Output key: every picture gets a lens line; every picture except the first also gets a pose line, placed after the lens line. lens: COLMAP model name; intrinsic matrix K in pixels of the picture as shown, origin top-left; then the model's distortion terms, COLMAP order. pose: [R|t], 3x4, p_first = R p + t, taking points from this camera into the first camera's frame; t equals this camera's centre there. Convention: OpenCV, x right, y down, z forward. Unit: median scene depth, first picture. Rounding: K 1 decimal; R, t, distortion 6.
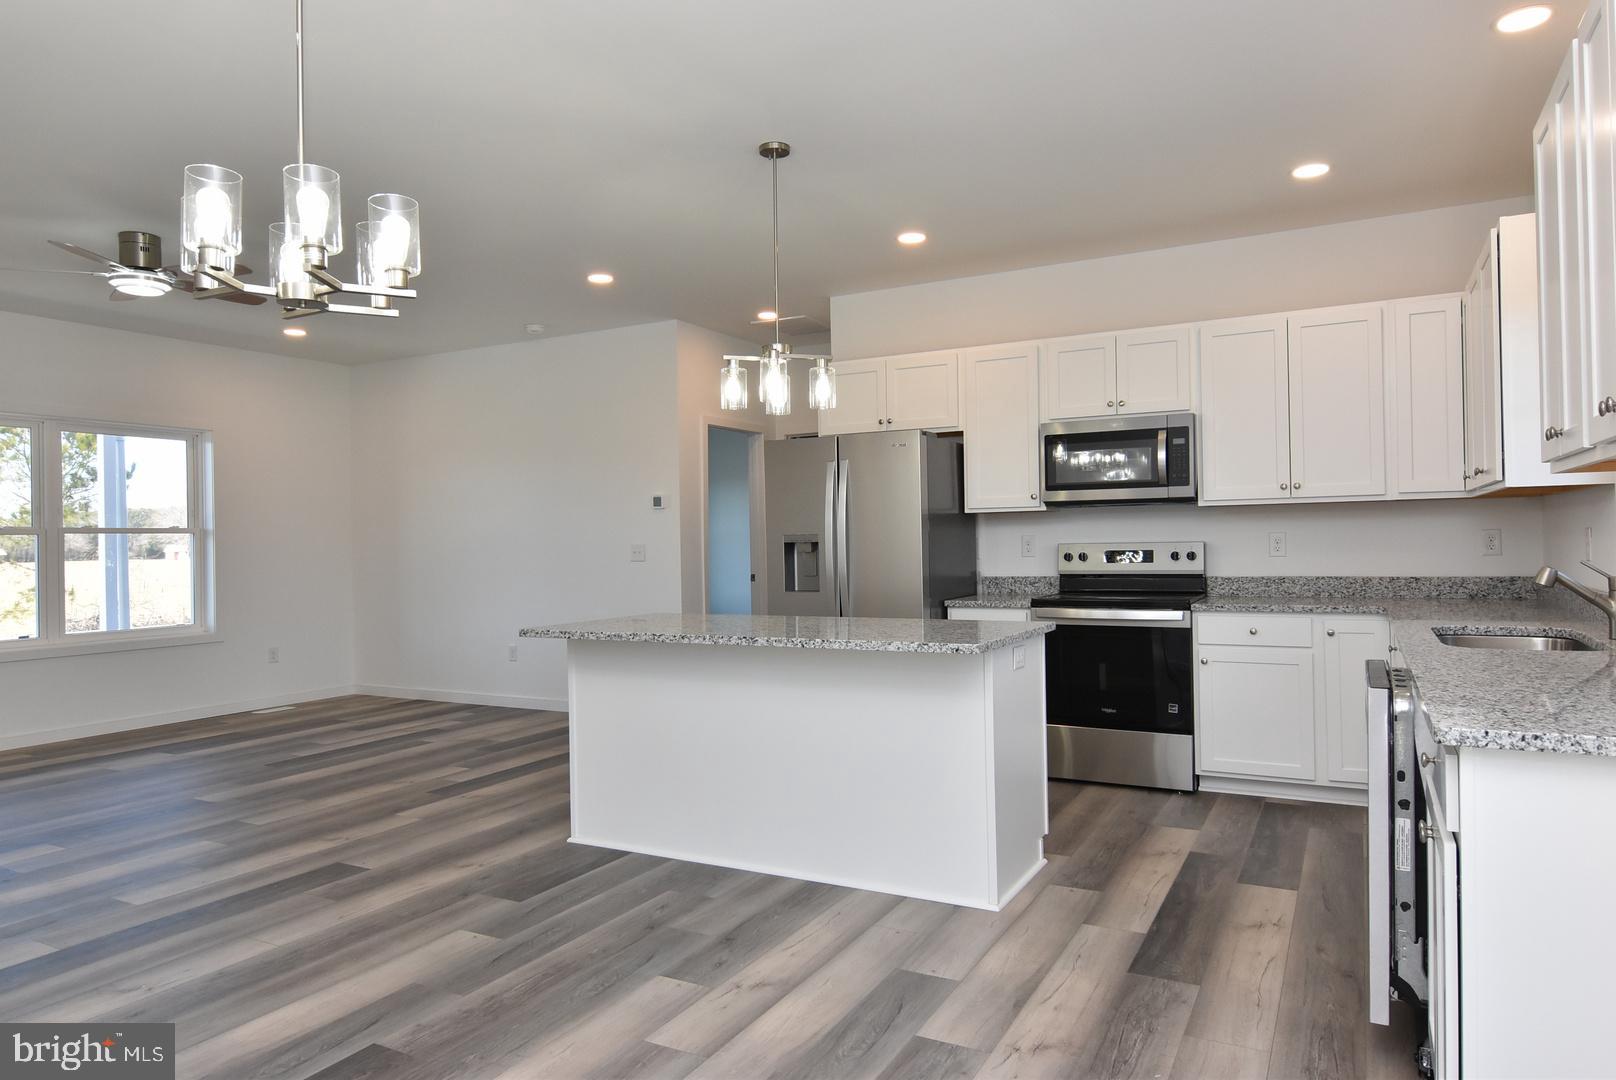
lens RADIAL K [[1014.3, 0, 811.9], [0, 1014.3, 537.7], [0, 0, 1]] dist [0.005354, -0.013312]
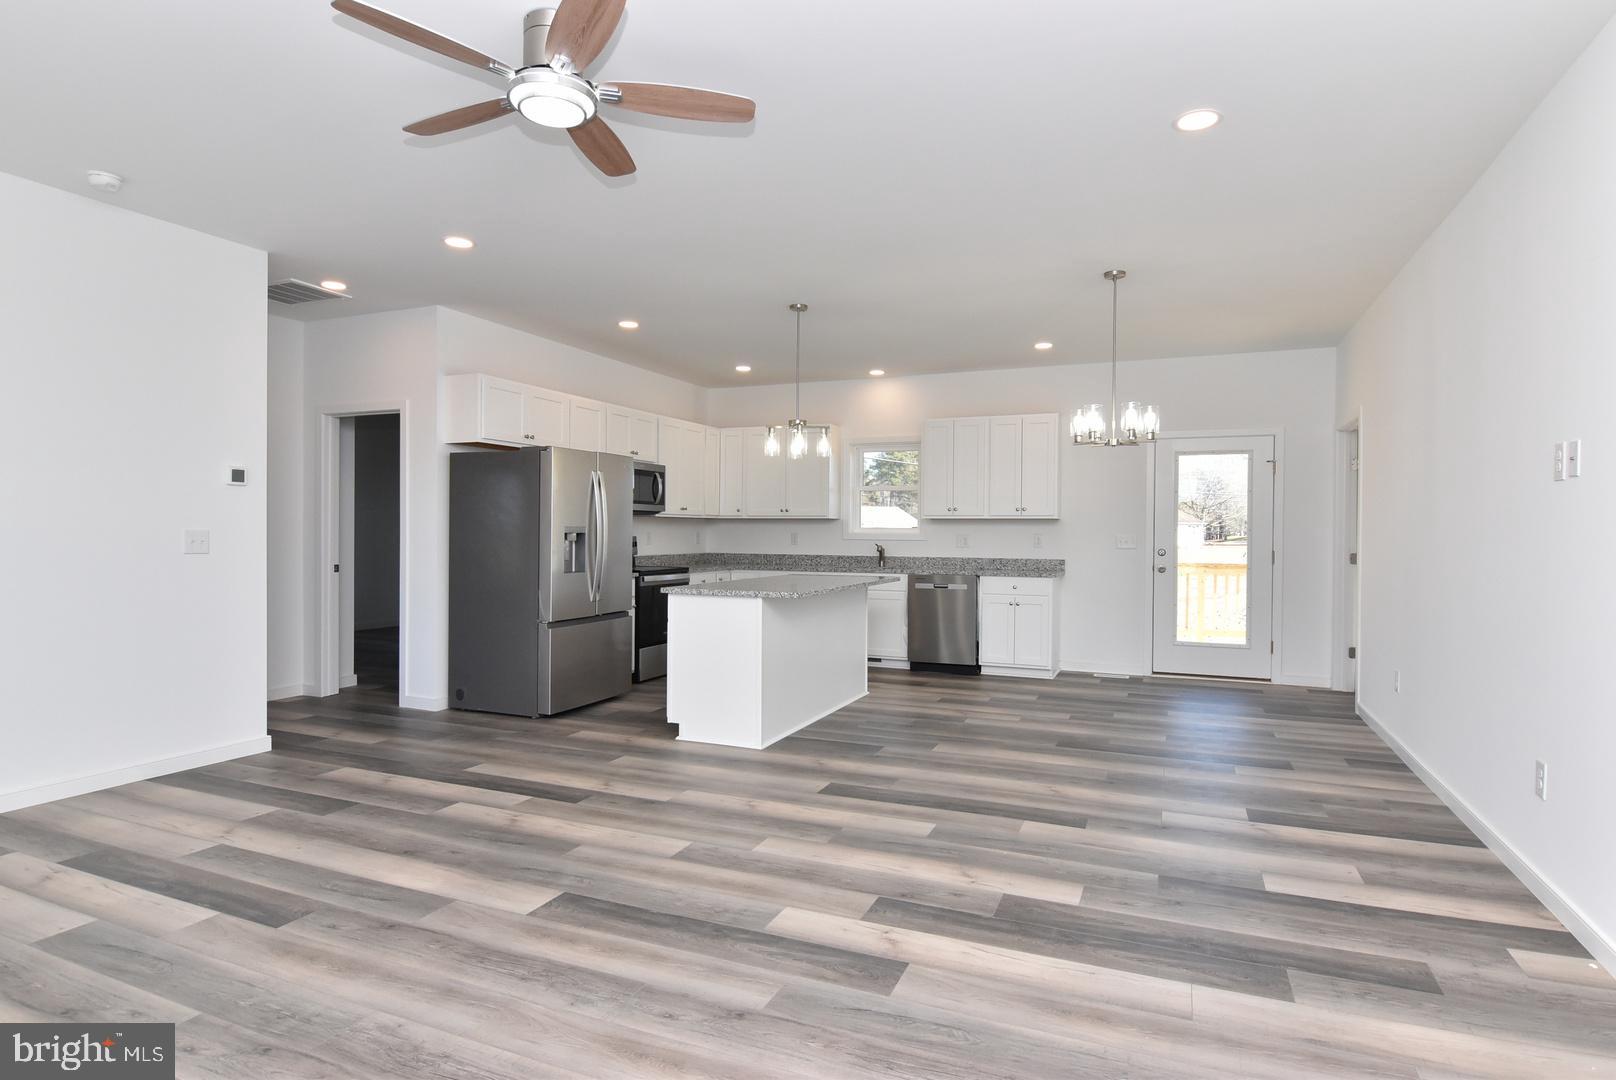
lens RADIAL K [[858.3, 0, 812.8], [0, 858.3, 539.2], [0, 0, 1]] dist [0.004717, -0.019845]
pose [[-0.095567, 0.008604, 0.995386, -1.416158], [-0.008561, 0.999919, -0.009465, 0.025694], [-0.995386, -0.009426, -0.095485, 1.051531]]
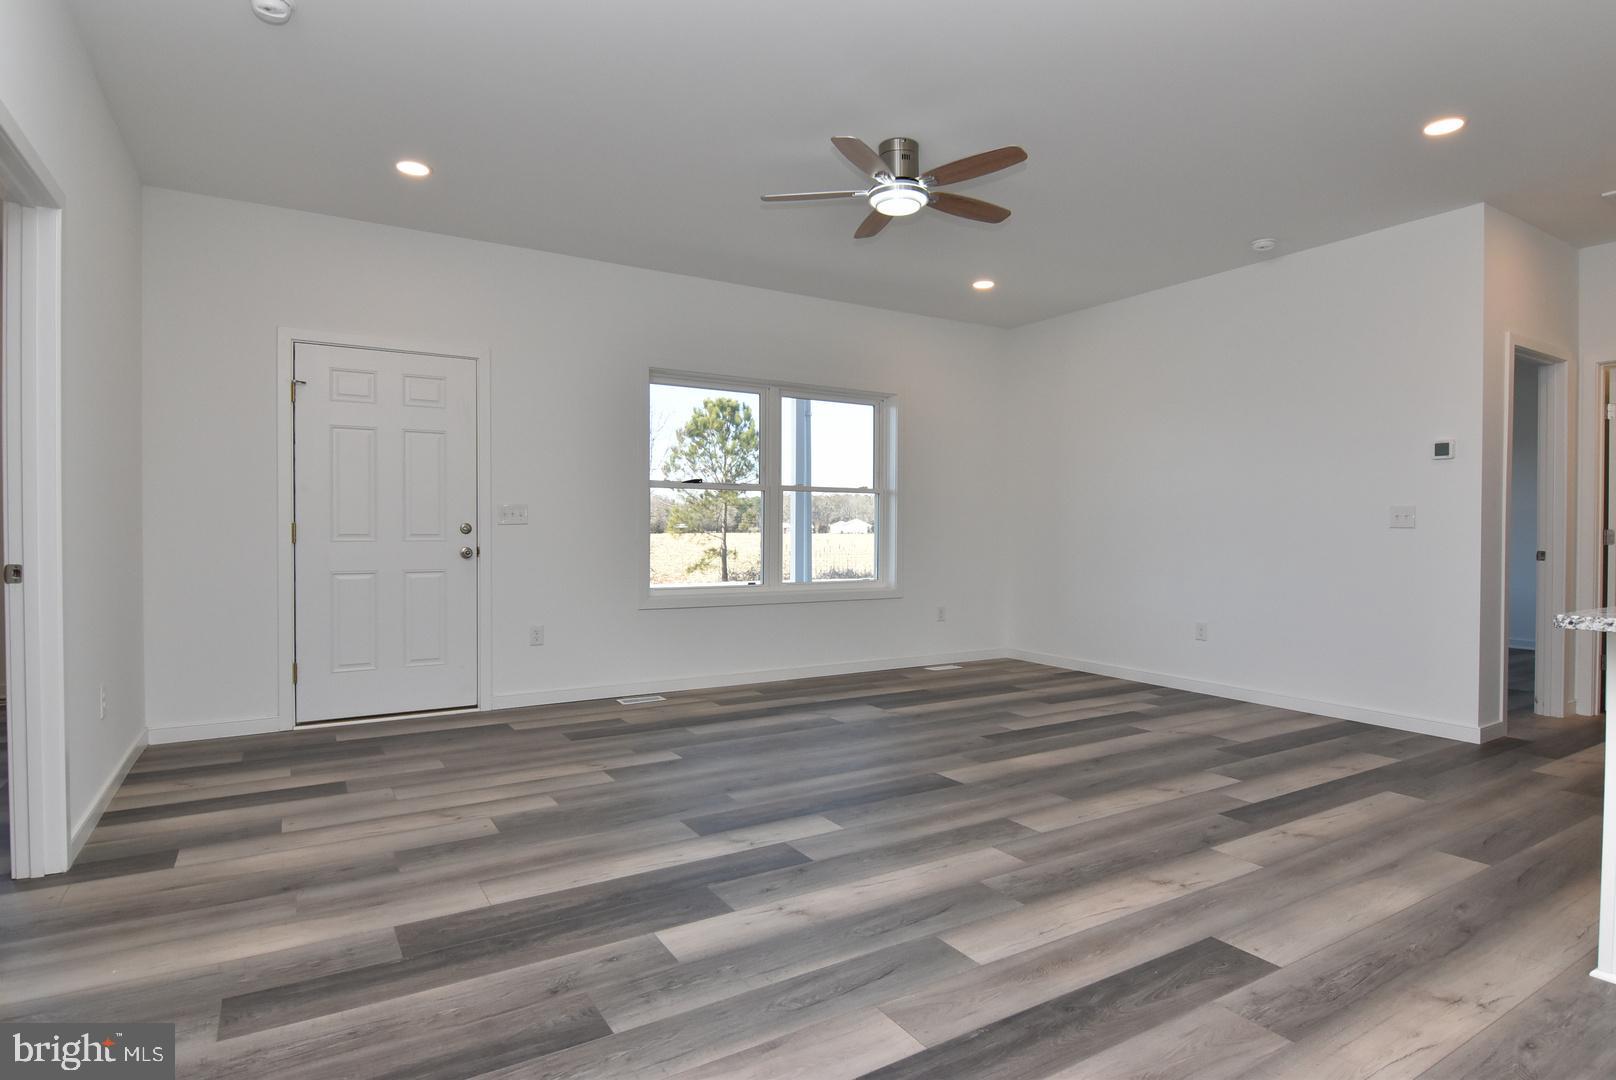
lens RADIAL K [[858.3, 0, 812.8], [0, 858.3, 539.2], [0, 0, 1]] dist [0.004717, -0.019845]
pose [[0.864356, 0.026847, -0.502163, -0.396457], [-0.017023, 0.999564, 0.024138, 0.040799], [0.502592, -0.012315, 0.864436, 0.351561]]
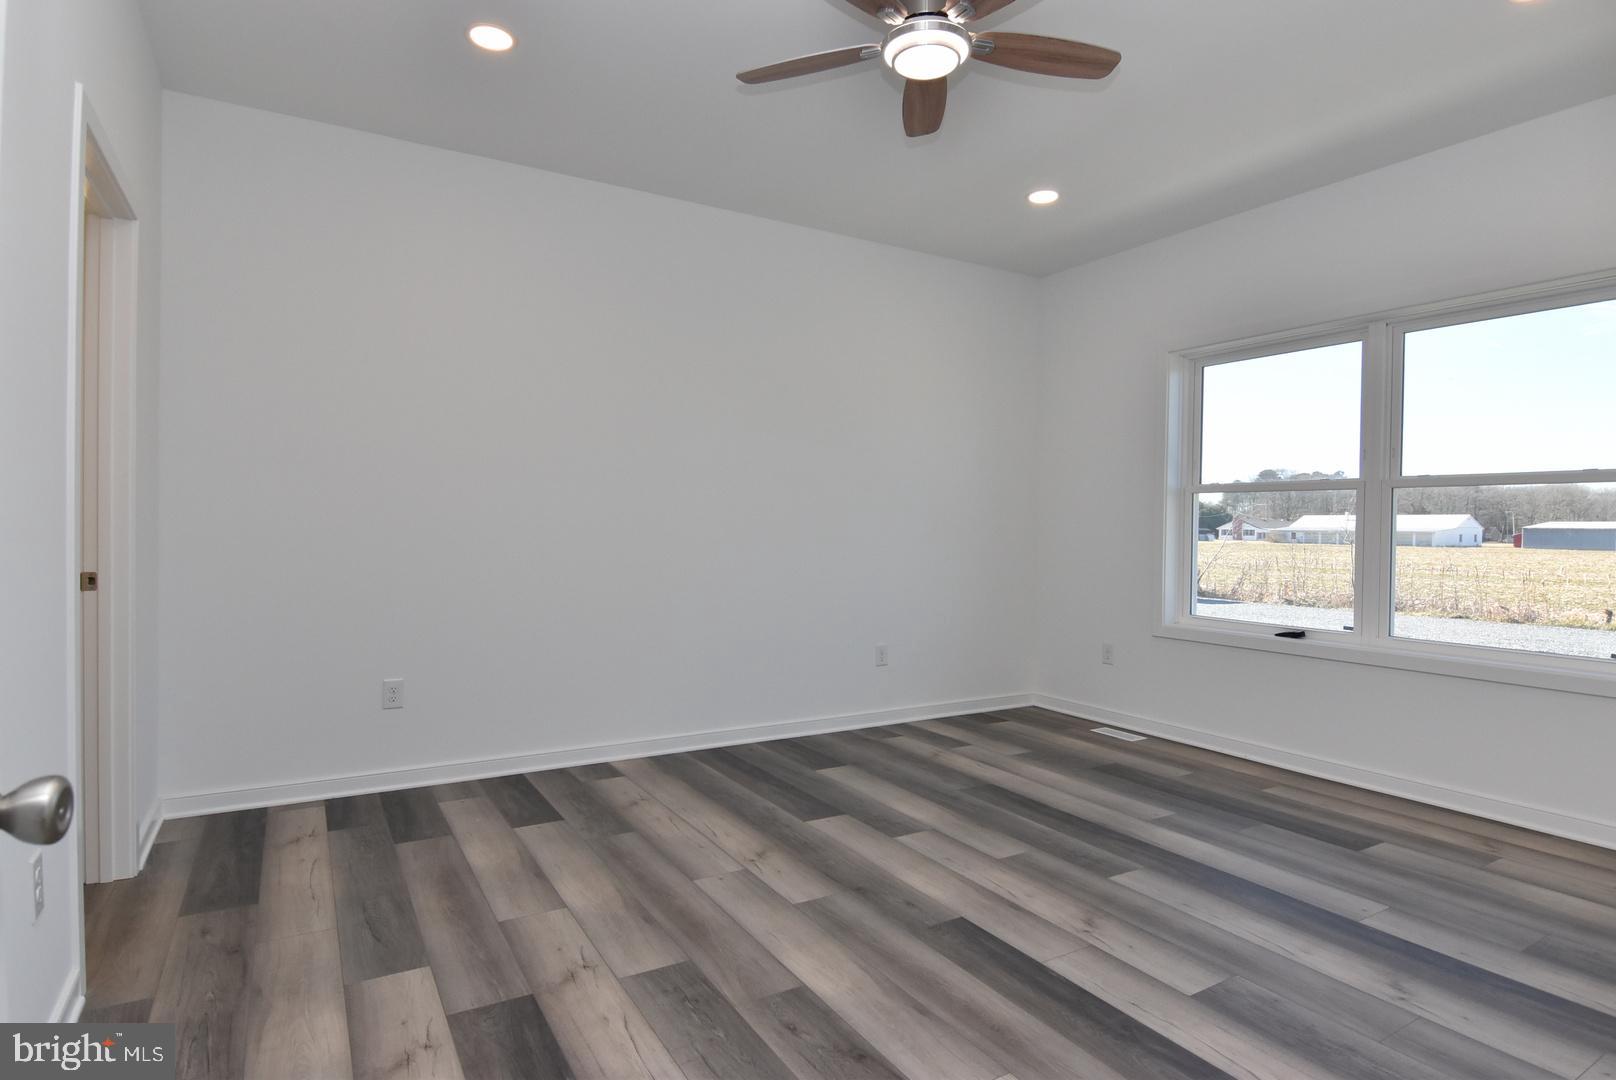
lens RADIAL K [[858.3, 0, 812.8], [0, 858.3, 539.2], [0, 0, 1]] dist [0.004717, -0.019845]
pose [[-0.506367, 0.006931, -0.862290, -0.083097], [-0.017243, 0.999686, 0.018161, 0.045234], [0.862146, 0.024065, -0.506088, 1.562805]]
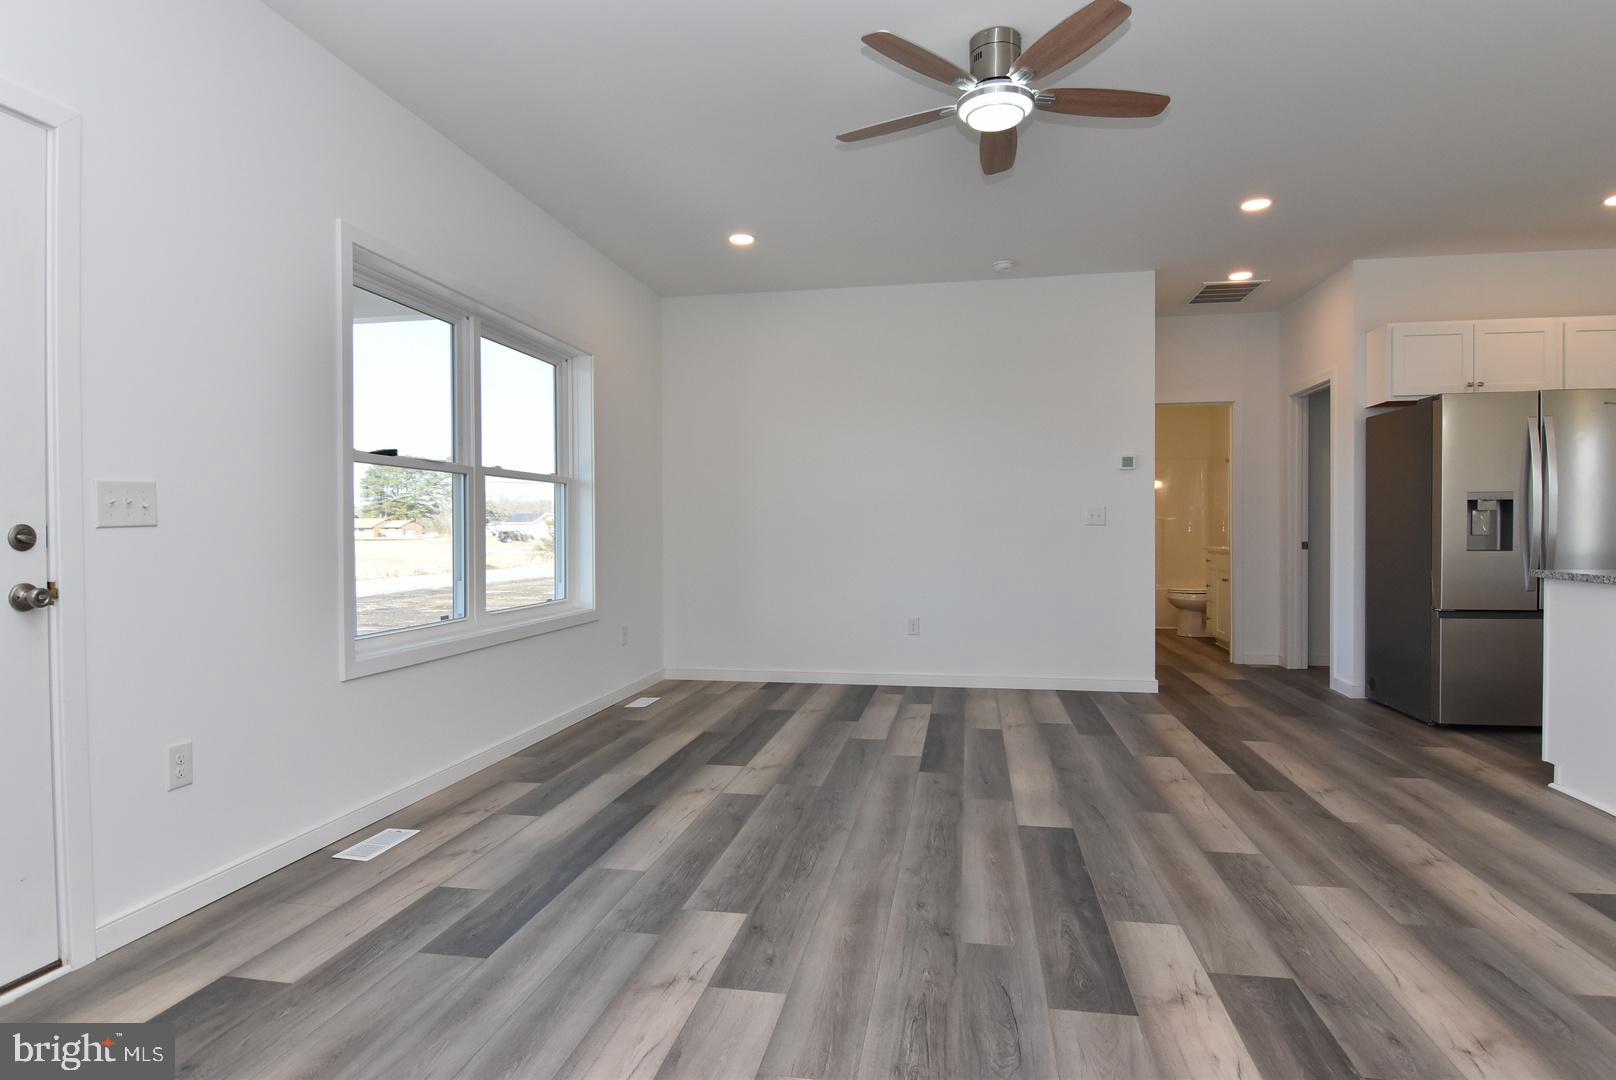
lens RADIAL K [[858.3, 0, 812.8], [0, 858.3, 539.2], [0, 0, 1]] dist [0.004717, -0.019845]
pose [[0.950404, 0.008574, 0.310900, -1.142498], [-0.012308, 0.999874, 0.010053, 0.054507], [-0.310775, -0.013381, 0.950389, 0.551606]]
